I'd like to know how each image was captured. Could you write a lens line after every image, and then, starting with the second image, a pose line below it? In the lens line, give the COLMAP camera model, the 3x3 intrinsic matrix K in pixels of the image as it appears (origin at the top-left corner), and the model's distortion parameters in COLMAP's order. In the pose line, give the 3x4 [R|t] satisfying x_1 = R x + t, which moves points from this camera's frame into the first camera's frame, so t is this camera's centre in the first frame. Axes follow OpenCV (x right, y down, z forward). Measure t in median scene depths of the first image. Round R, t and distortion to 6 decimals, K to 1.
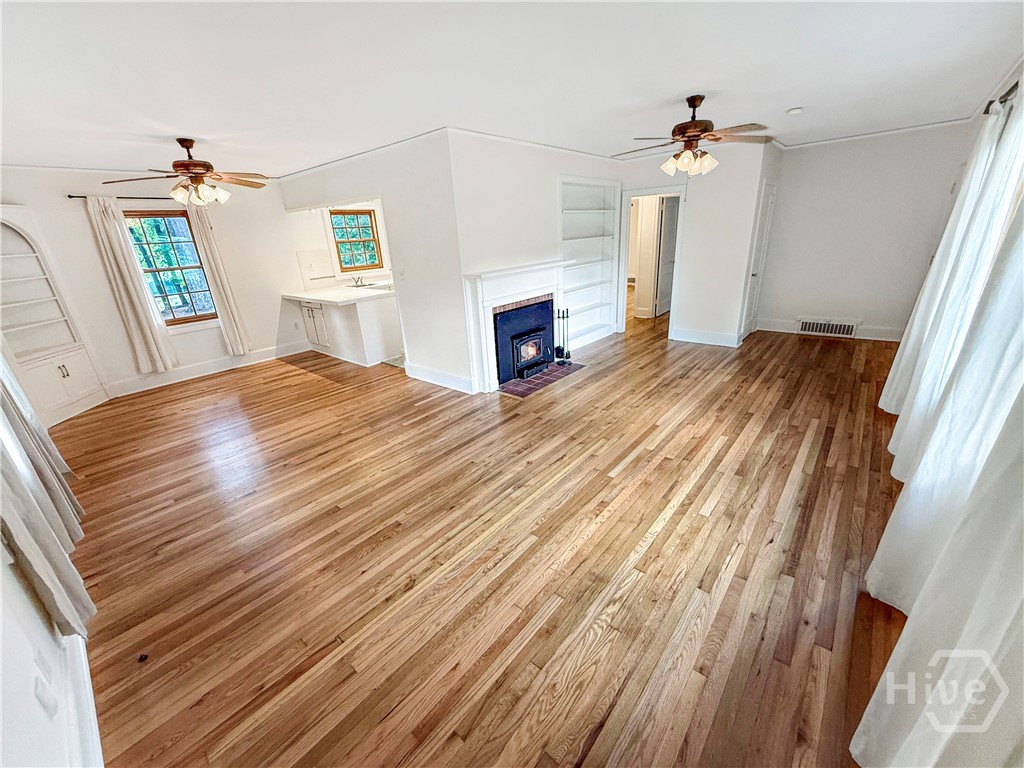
lens RADIAL K [[405.5, 0, 513.7], [0, 405.5, 386.5], [0, 0, 1]] dist [-0.000895, -0.000233]
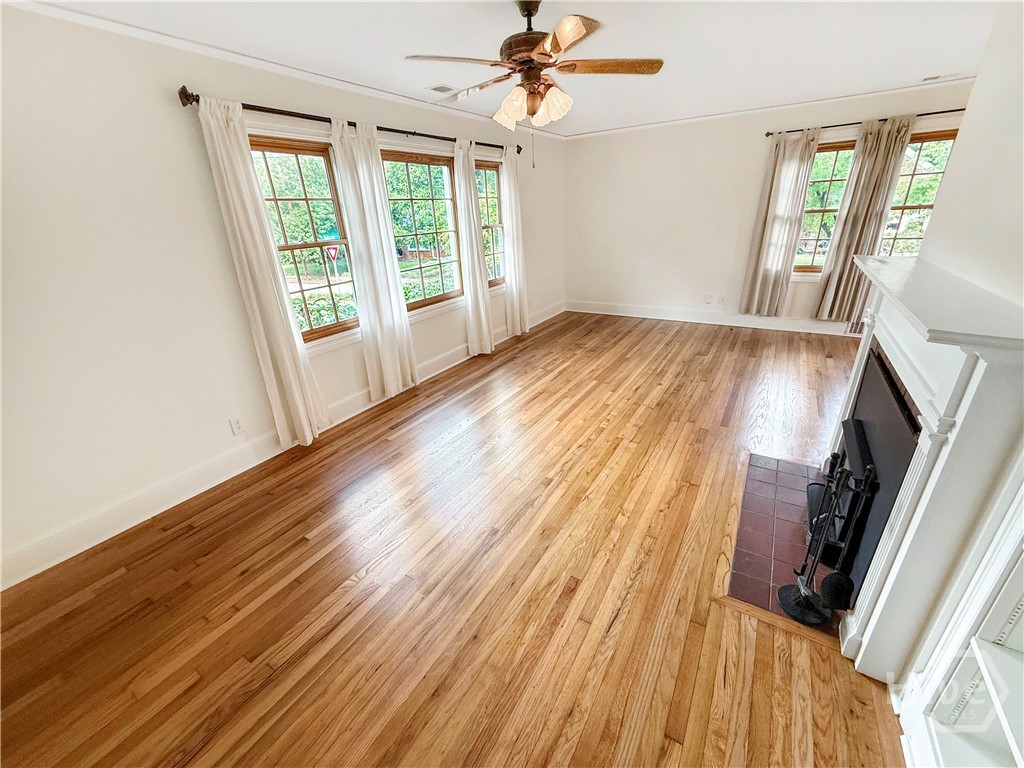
lens RADIAL K [[405.5, 0, 517.0], [0, 405.5, 381.0], [0, 0, 1]] dist [-0.000895, -0.000233]
pose [[-0.983188, 0.151761, -0.101536, 0.579956], [0.038662, 0.716486, 0.696530, -0.688085], [0.178455, 0.680894, -0.710308, 1.740531]]
